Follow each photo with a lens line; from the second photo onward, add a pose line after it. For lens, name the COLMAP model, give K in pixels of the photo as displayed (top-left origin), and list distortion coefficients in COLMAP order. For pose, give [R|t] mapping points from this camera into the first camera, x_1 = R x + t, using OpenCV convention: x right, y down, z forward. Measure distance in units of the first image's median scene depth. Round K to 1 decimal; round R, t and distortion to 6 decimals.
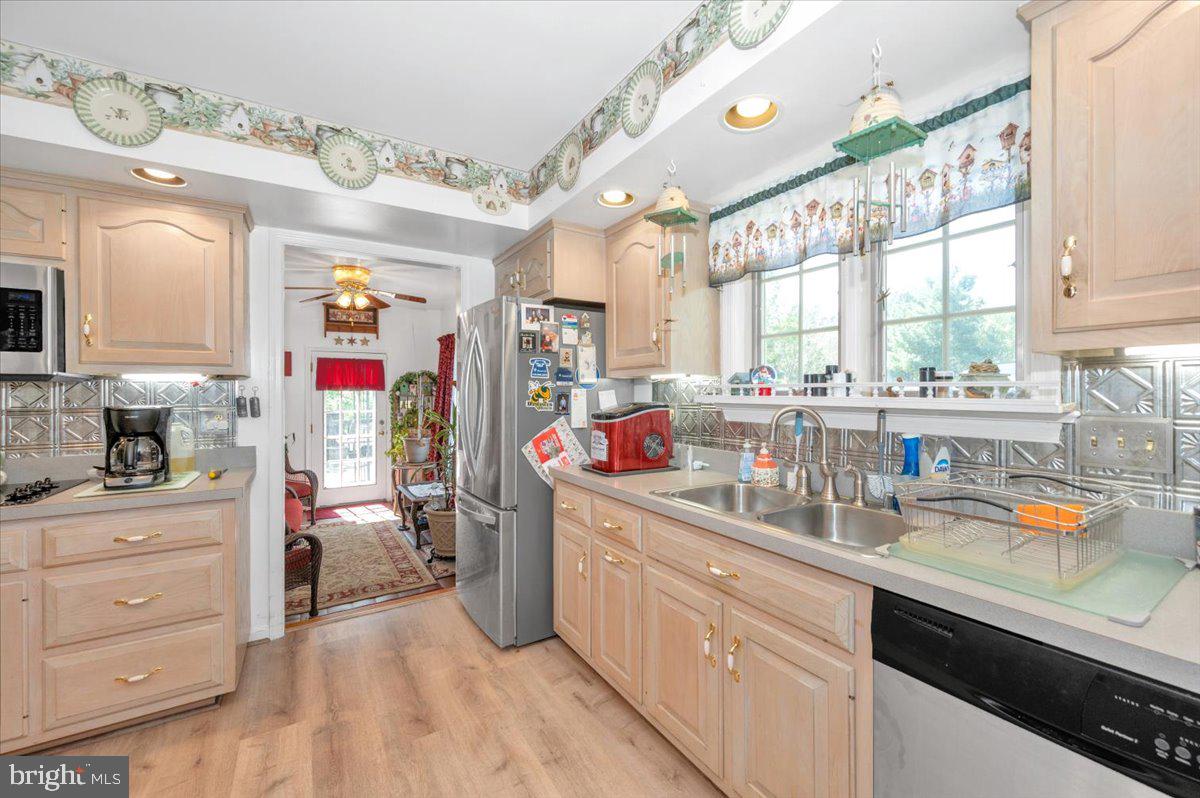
lens RADIAL K [[479.4, 0, 601.5], [0, 479.4, 391.8], [0, 0, 1]] dist [0.002424, -0.001353]
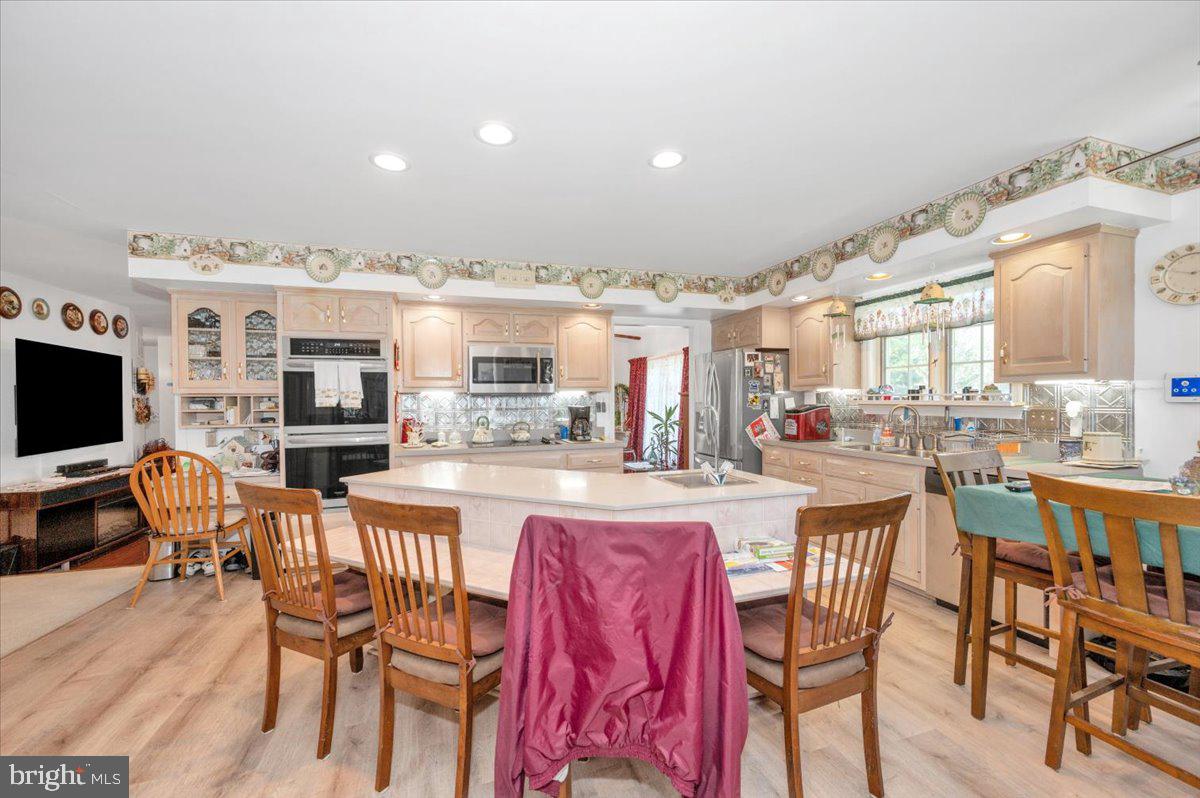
lens RADIAL K [[479.4, 0, 593.5], [0, 479.4, 404.3], [0, 0, 1]] dist [0.002424, -0.001353]
pose [[0.970301, -0.002447, -0.241890, -0.299203], [0.005047, 0.999936, 0.010129, -0.000421], [0.241850, -0.011049, 0.970251, -1.017949]]
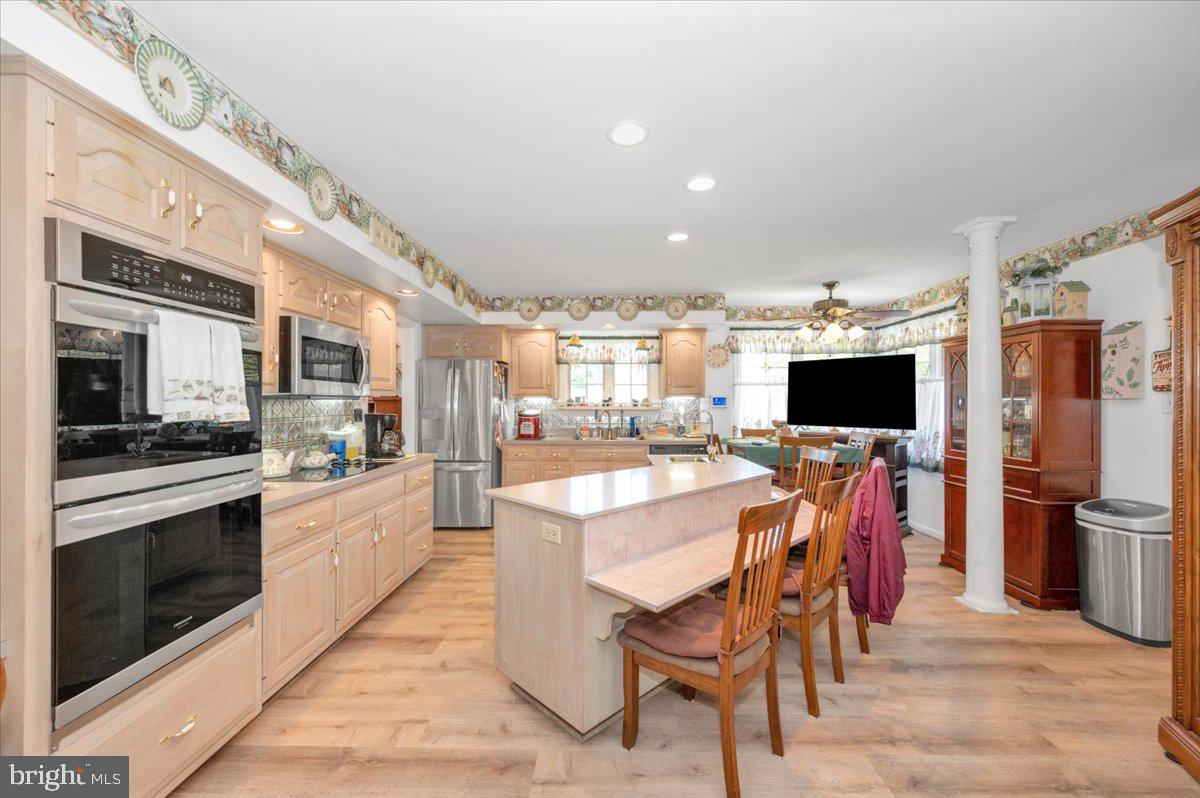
lens RADIAL K [[479.4, 0, 600.4], [0, 479.4, 401.4], [0, 0, 1]] dist [0.002424, -0.001353]
pose [[0.545528, 0.004900, 0.838078, -1.729692], [0.001288, 0.999977, -0.006685, -0.003255], [-0.838092, 0.004726, 0.545509, -0.561634]]
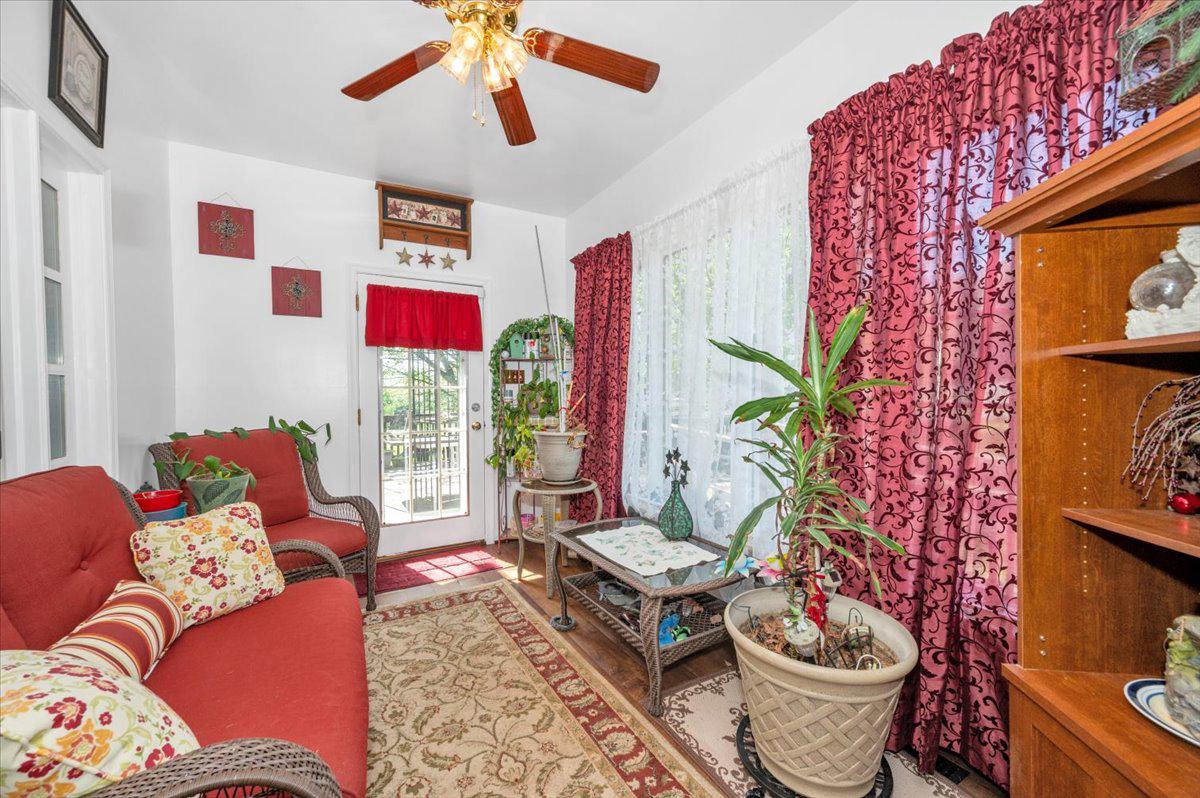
lens RADIAL K [[479.4, 0, 609.4], [0, 479.4, 401.7], [0, 0, 1]] dist [0.002424, -0.001353]
pose [[0.999464, -0.008156, -0.031695, -0.799923], [0.008612, 0.999861, 0.014275, 0.145345], [0.031574, -0.014540, 0.999396, 1.225638]]
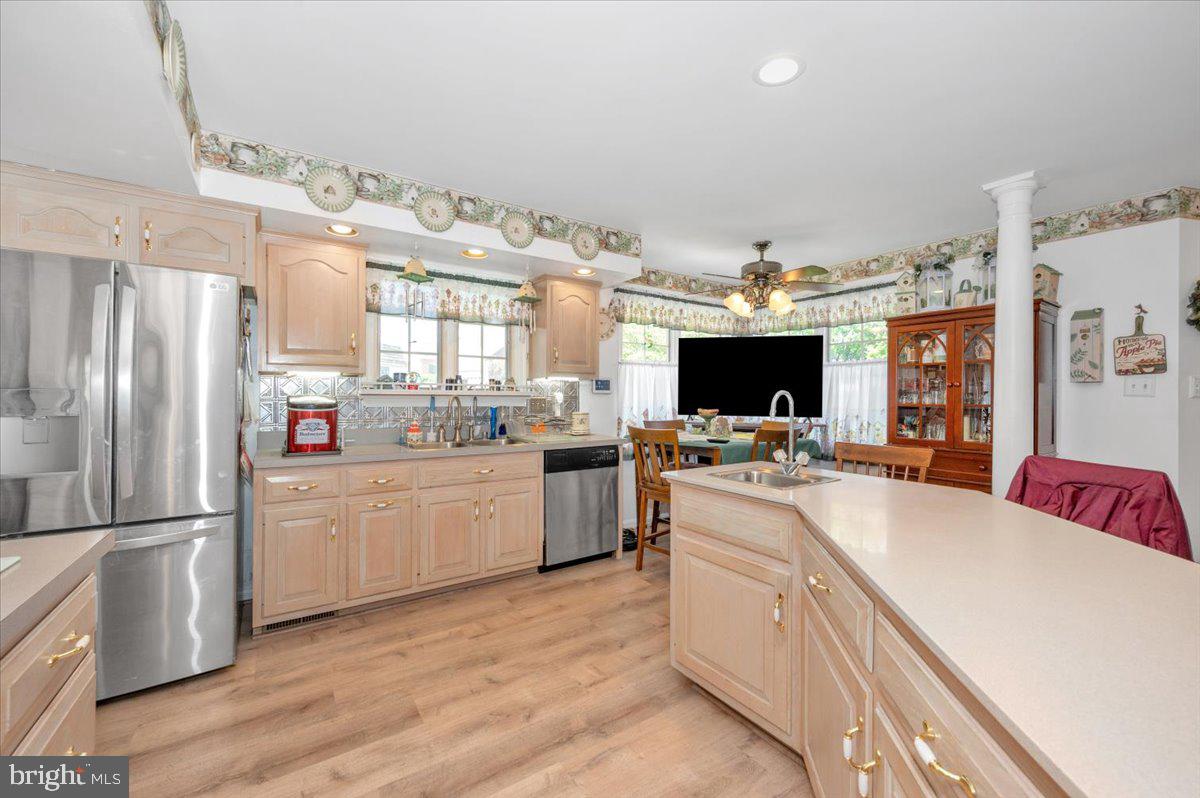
lens RADIAL K [[479.4, 0, 606.5], [0, 479.4, 390.7], [0, 0, 1]] dist [0.002424, -0.001353]
pose [[-0.045608, 0.012468, 0.998882, -1.160288], [-0.002860, 0.999916, -0.012611, 0.025829], [-0.998955, -0.003432, -0.045568, 0.341071]]
